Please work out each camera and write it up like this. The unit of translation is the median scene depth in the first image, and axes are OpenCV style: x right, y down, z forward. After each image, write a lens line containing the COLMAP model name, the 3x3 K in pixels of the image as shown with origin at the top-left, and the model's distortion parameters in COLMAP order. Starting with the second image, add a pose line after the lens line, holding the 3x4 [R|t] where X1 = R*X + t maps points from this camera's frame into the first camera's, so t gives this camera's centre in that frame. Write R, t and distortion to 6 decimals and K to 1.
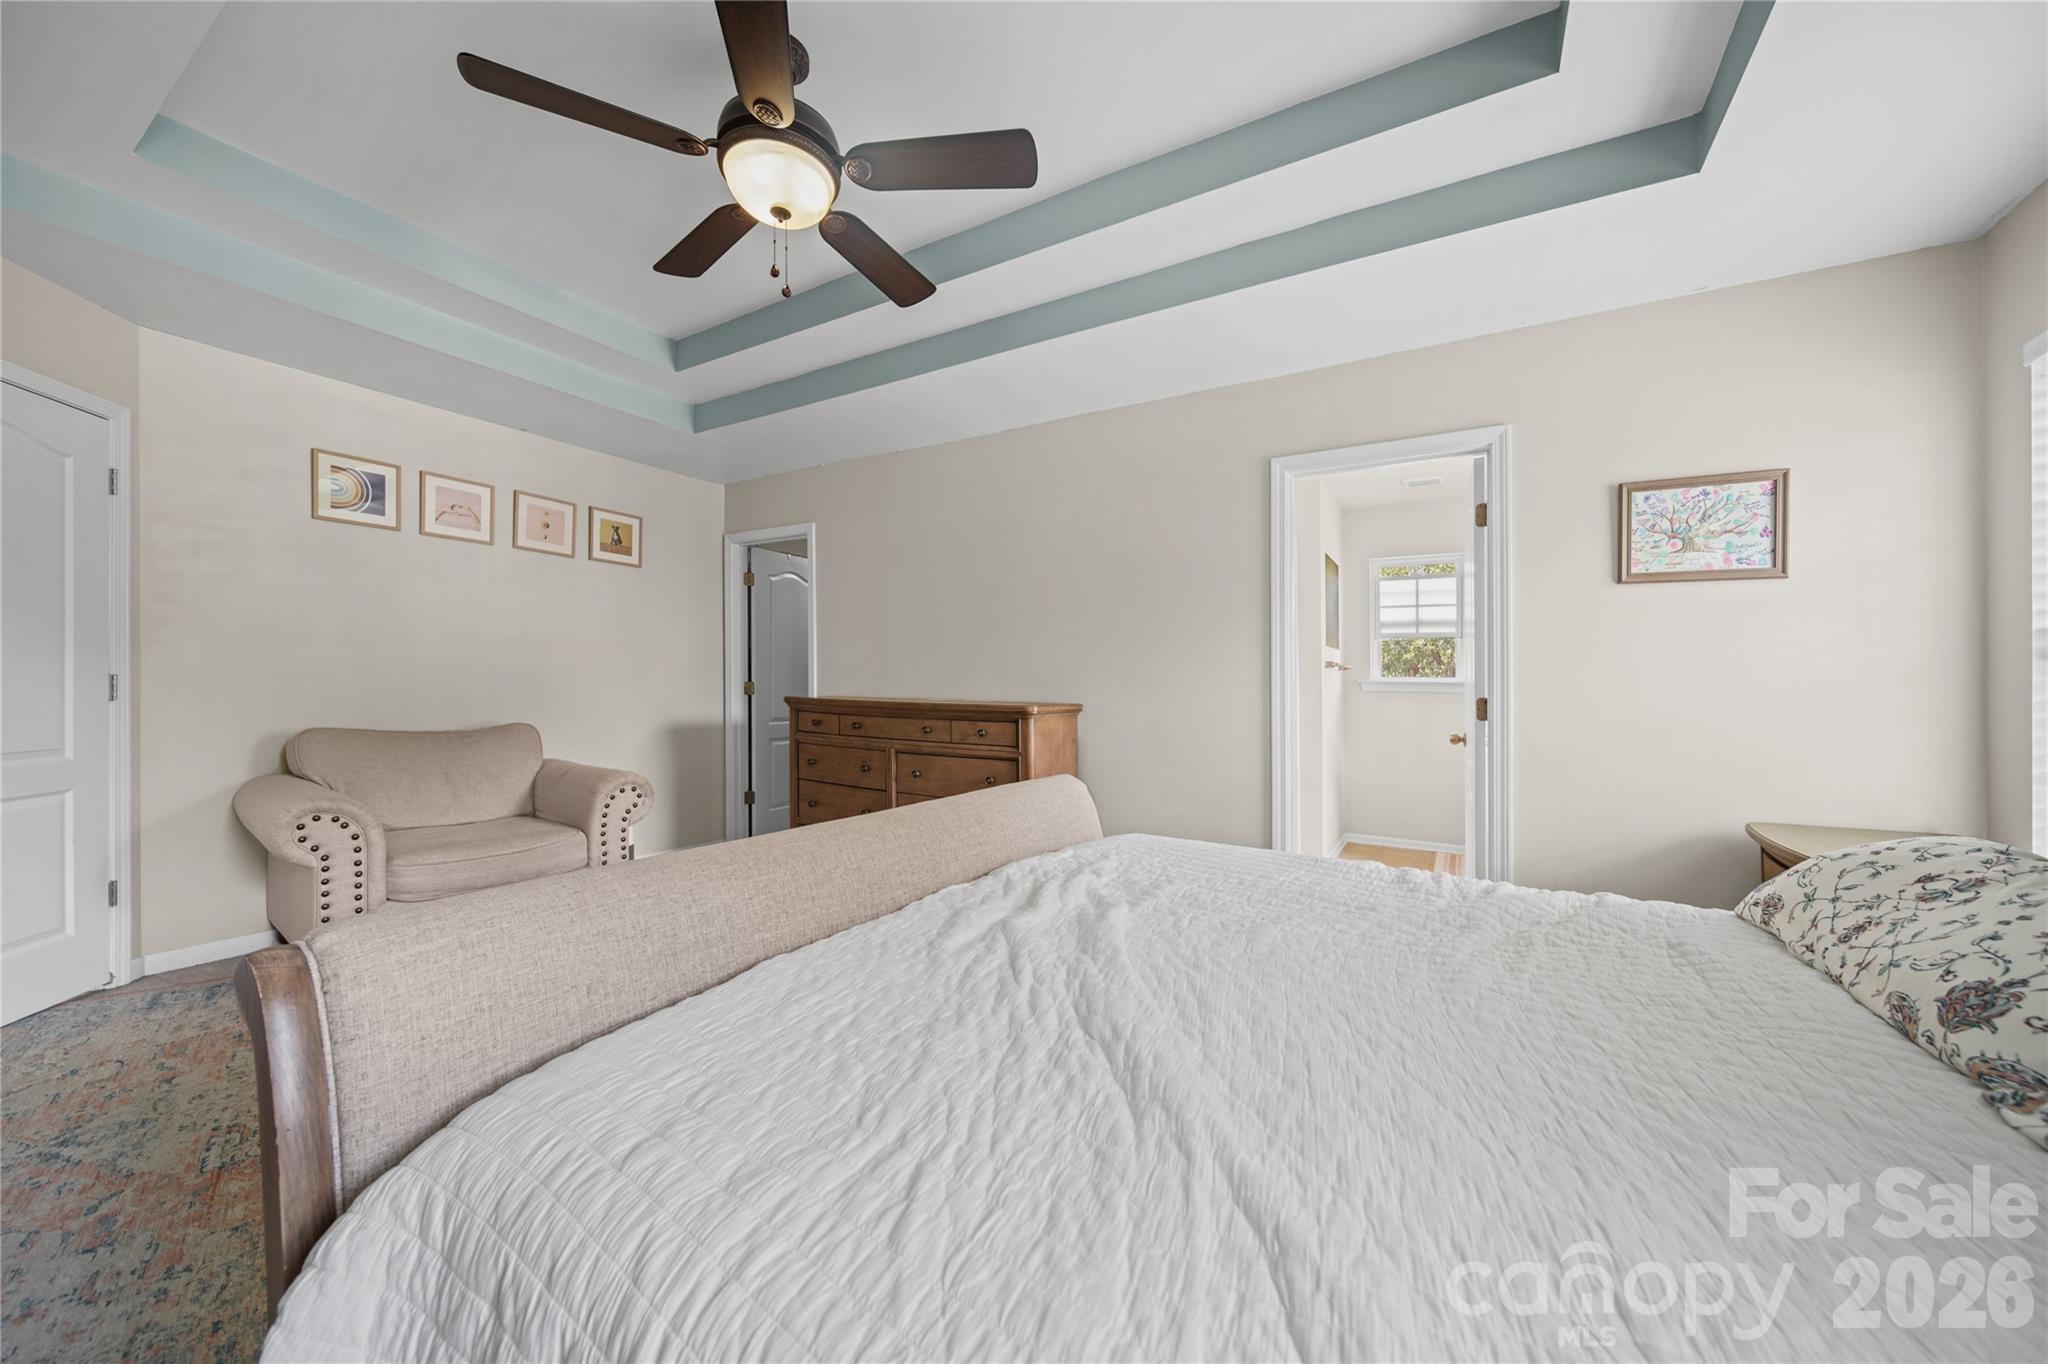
lens RADIAL K [[742.2, 0, 1019.7], [0, 742.2, 681.5], [0, 0, 1]] dist [0.001346, 0.000032]
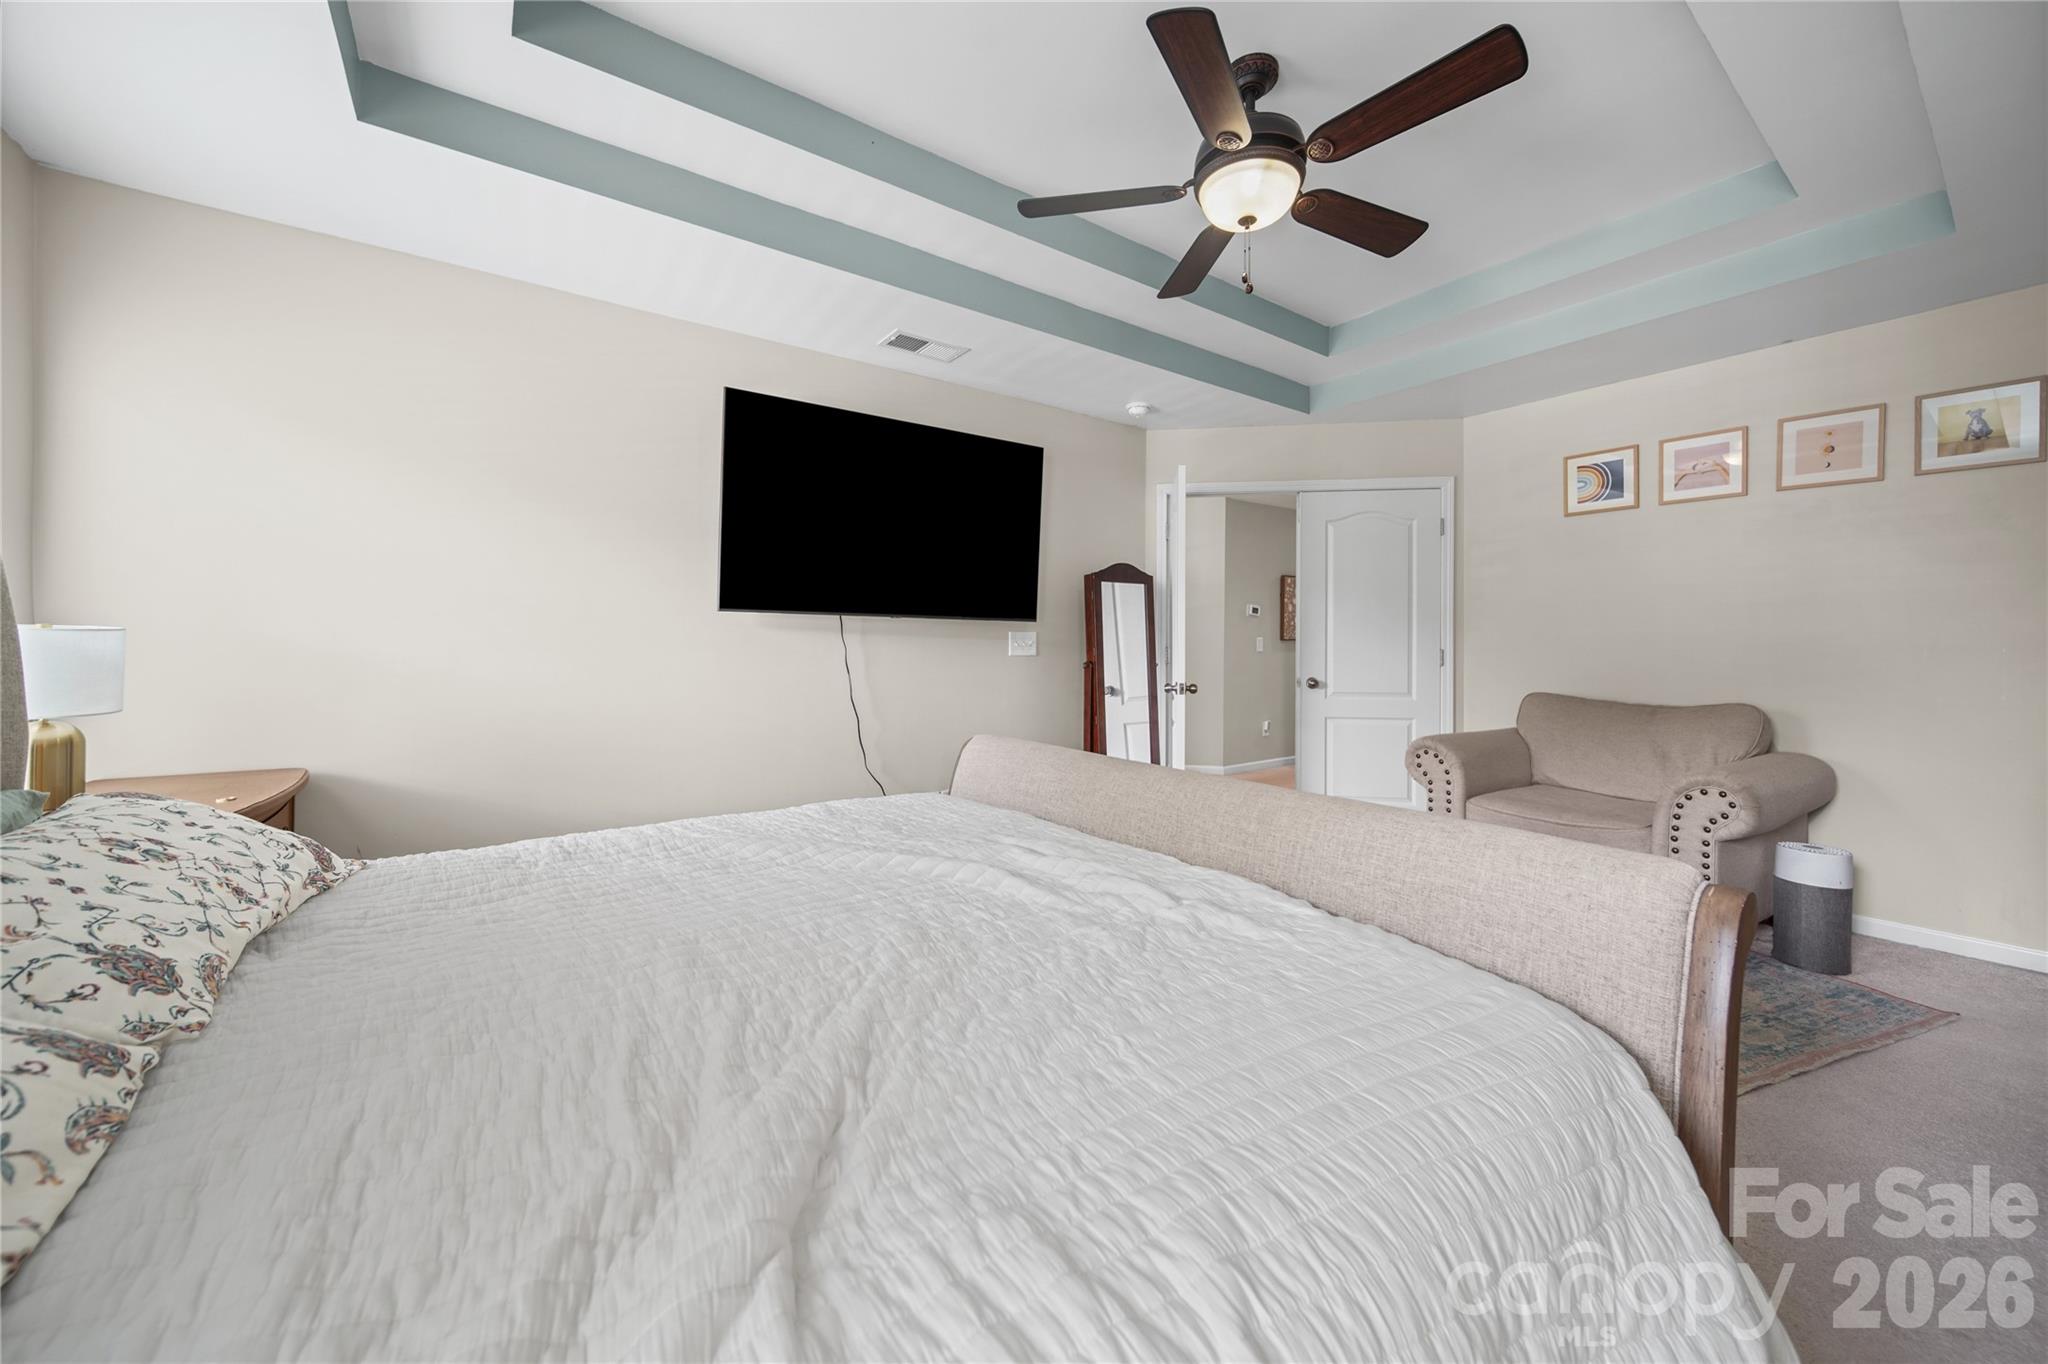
lens RADIAL K [[742.2, 0, 1023.5], [0, 742.2, 672.8], [0, 0, 1]] dist [0.001346, 0.000032]
pose [[-0.393203, 0.019461, -0.919246, 0.774327], [-0.003745, 0.999734, 0.022767, 0.009495], [0.919444, 0.012394, -0.393025, 1.071077]]
